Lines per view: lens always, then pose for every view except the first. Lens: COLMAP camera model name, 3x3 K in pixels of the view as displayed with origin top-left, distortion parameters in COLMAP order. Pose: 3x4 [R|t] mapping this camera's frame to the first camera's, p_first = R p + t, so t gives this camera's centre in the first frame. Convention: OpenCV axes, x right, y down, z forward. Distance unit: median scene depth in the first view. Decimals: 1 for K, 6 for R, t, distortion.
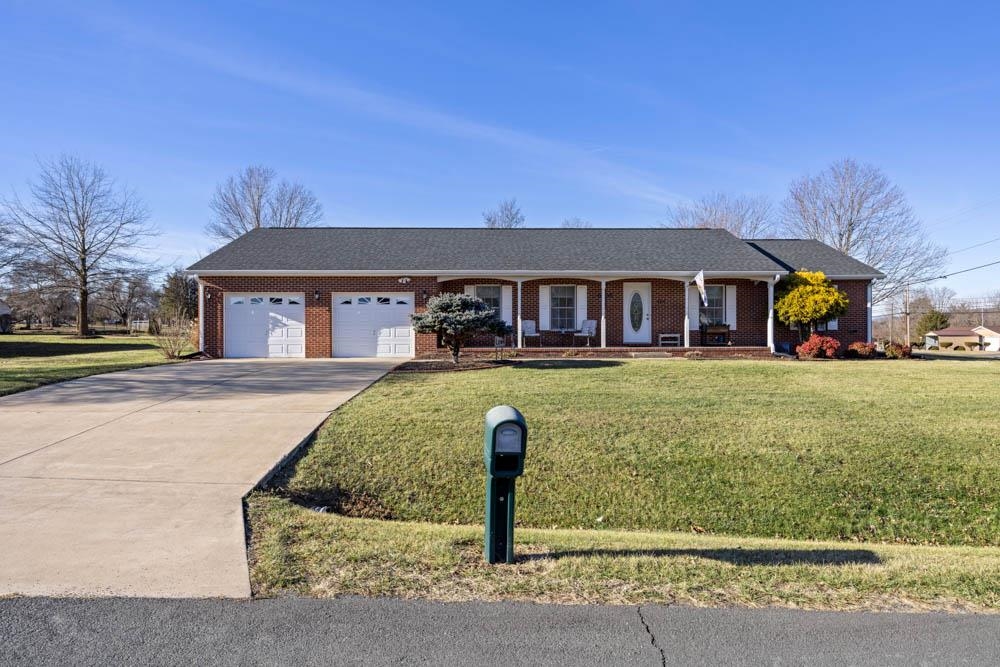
lens RADIAL K [[609.5, 0, 499.7], [0, 609.5, 334.8], [0, 0, 1]] dist [-0.003101, 0.000206]
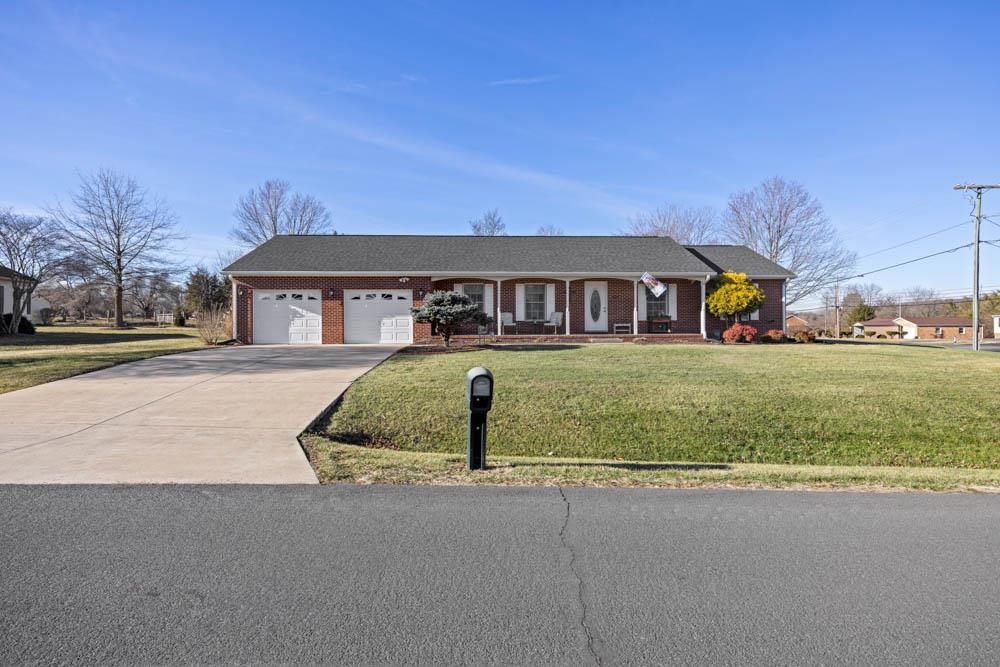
lens RADIAL K [[549.5, 0, 501.1], [0, 549.5, 327.1], [0, 0, 1]] dist [0.003434, -0.000385]
pose [[0.999628, -0.002245, 0.027184, 0.006411], [0.002208, 0.999997, 0.001400, 0.003735], [-0.027187, -0.001339, 0.999629, -0.097610]]
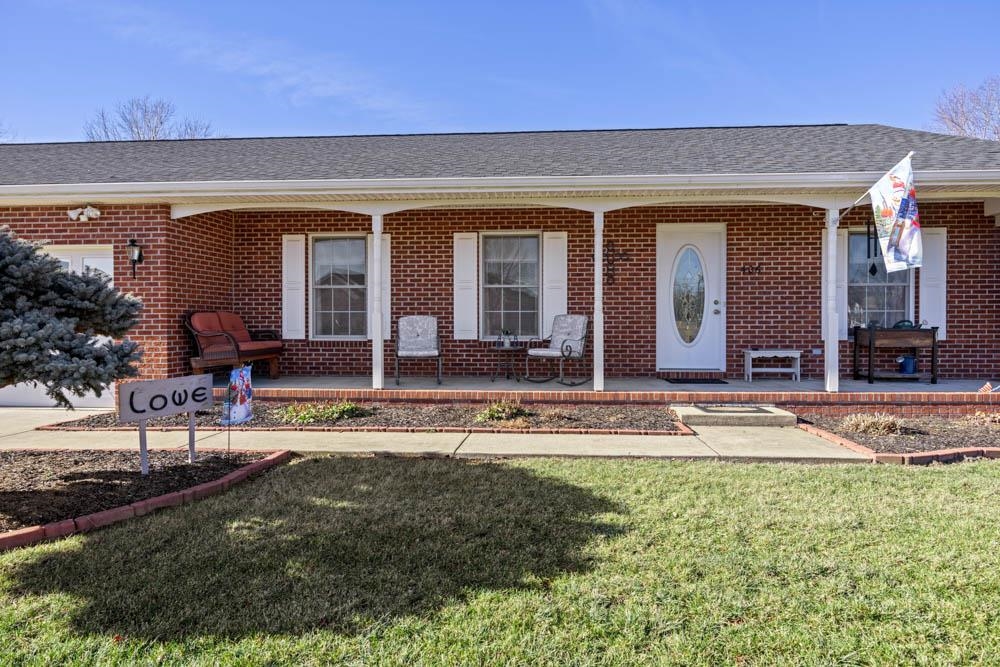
lens RADIAL K [[609.5, 0, 502.2], [0, 609.5, 328.5], [0, 0, 1]] dist [-0.003101, 0.000206]
pose [[0.997395, 0.003701, -0.072034, 0.136220], [-0.002703, 0.999899, 0.013957, -0.021338], [0.072079, -0.013726, 0.997304, 0.615594]]
